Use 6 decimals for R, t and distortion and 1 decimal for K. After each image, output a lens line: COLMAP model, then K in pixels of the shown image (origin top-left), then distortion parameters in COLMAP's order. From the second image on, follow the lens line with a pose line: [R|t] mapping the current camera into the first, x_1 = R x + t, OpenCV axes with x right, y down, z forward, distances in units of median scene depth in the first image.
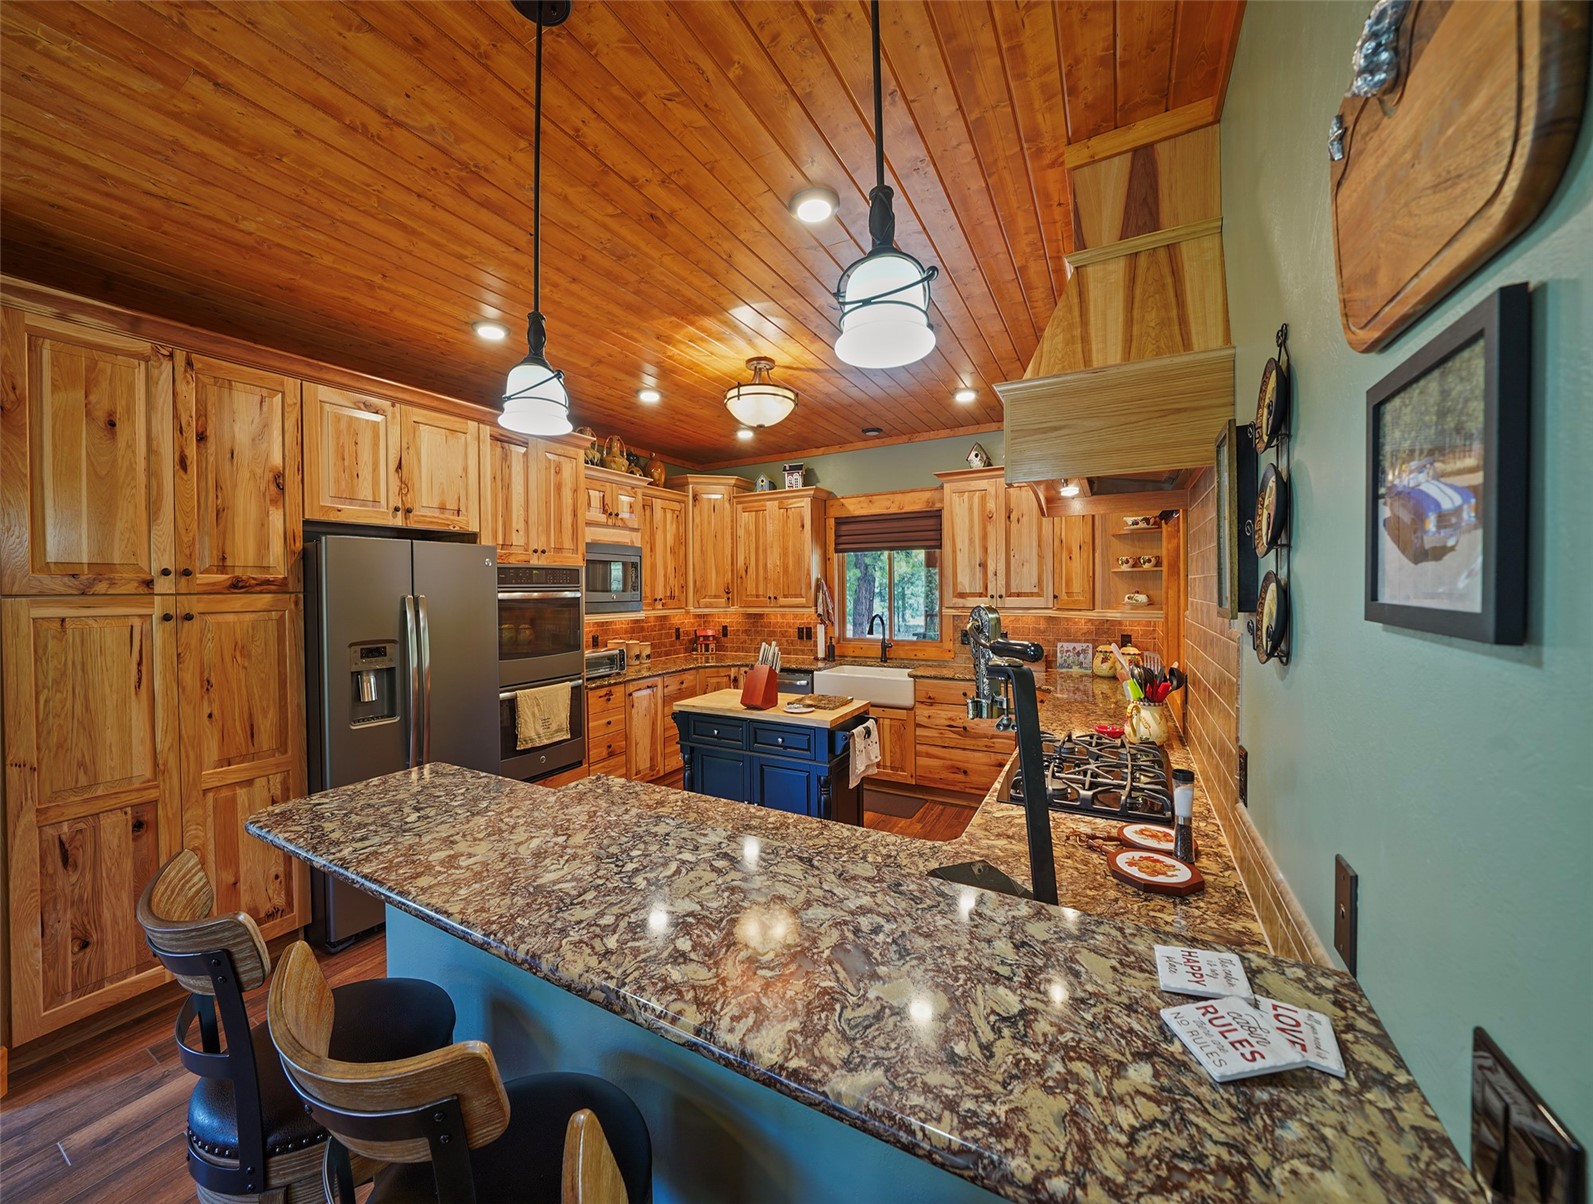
lens RADIAL K [[594.6, 0, 791.5], [0, 594.6, 597.0], [0, 0, 1]] dist [-0.016549, -0.000015]
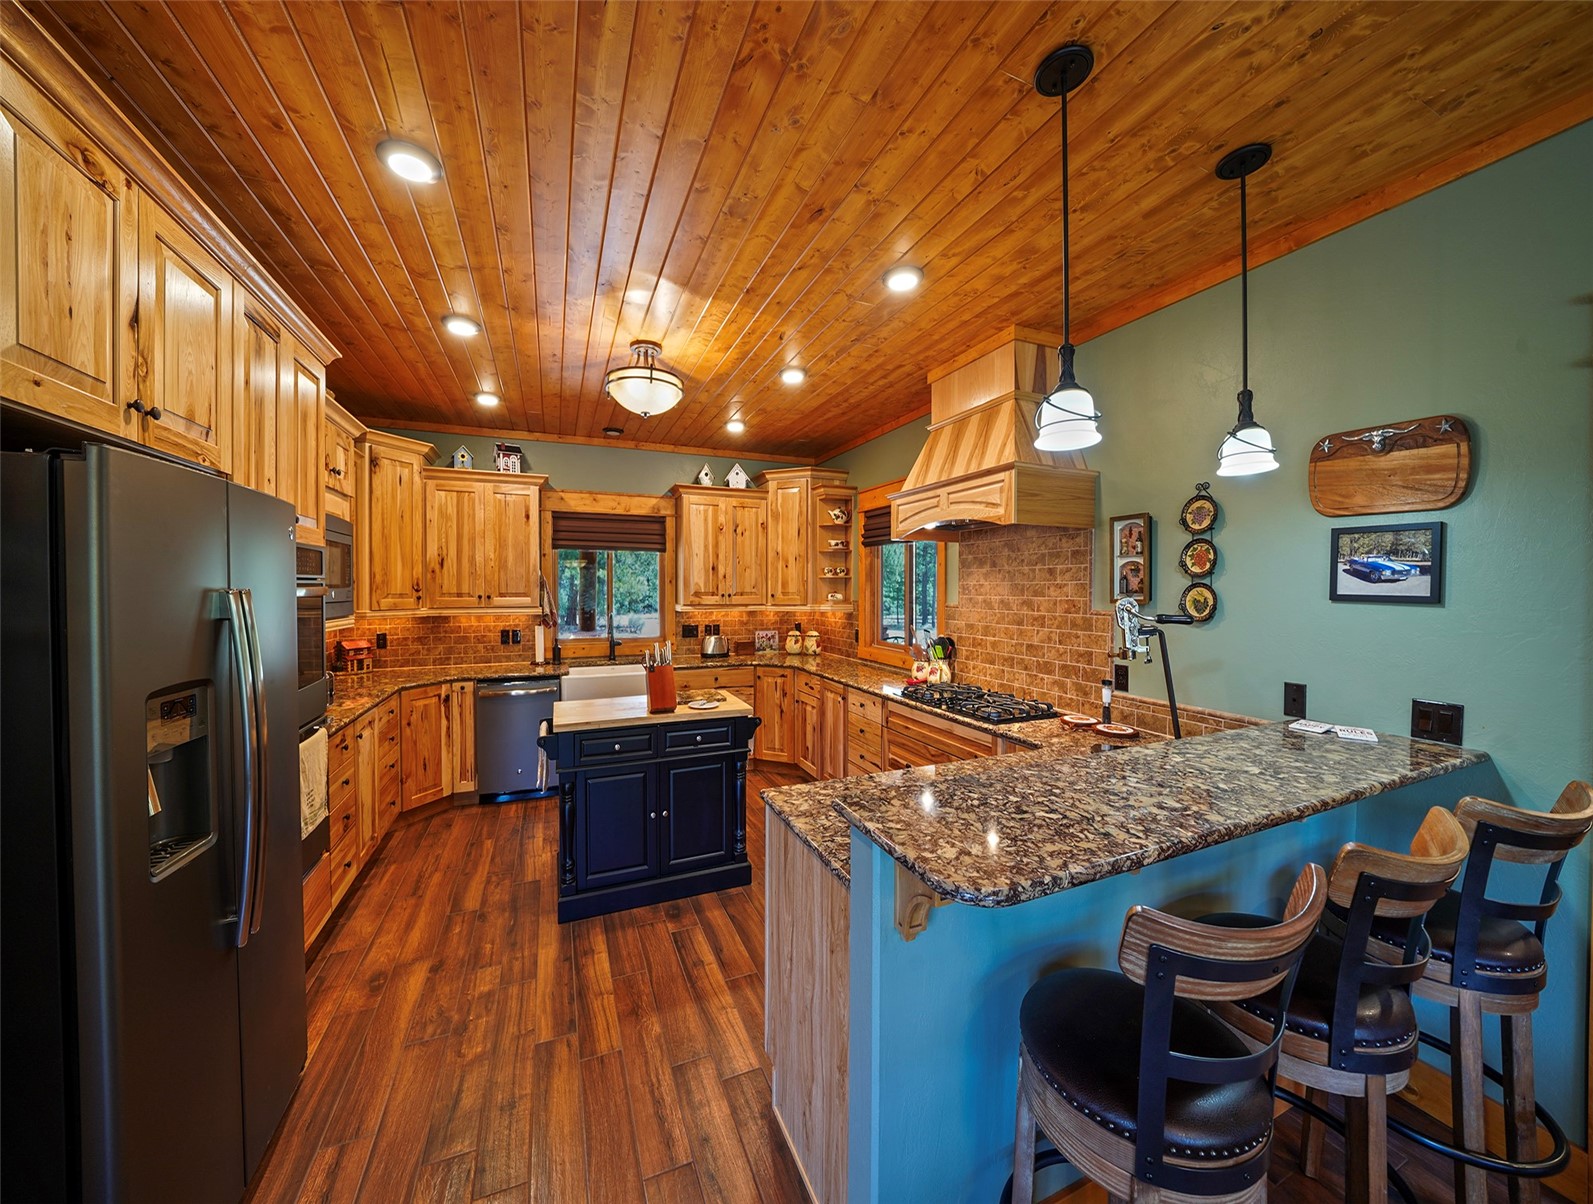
lens RADIAL K [[549.8, 0, 783.3], [0, 549.8, 599.0], [0, 0, 1]] dist [-0.019258, 0.000073]
pose [[0.618261, -0.003805, 0.785964, -0.511051], [0.001362, 0.999992, 0.003769, 0.002685], [-0.785972, -0.001260, 0.618261, 0.245785]]
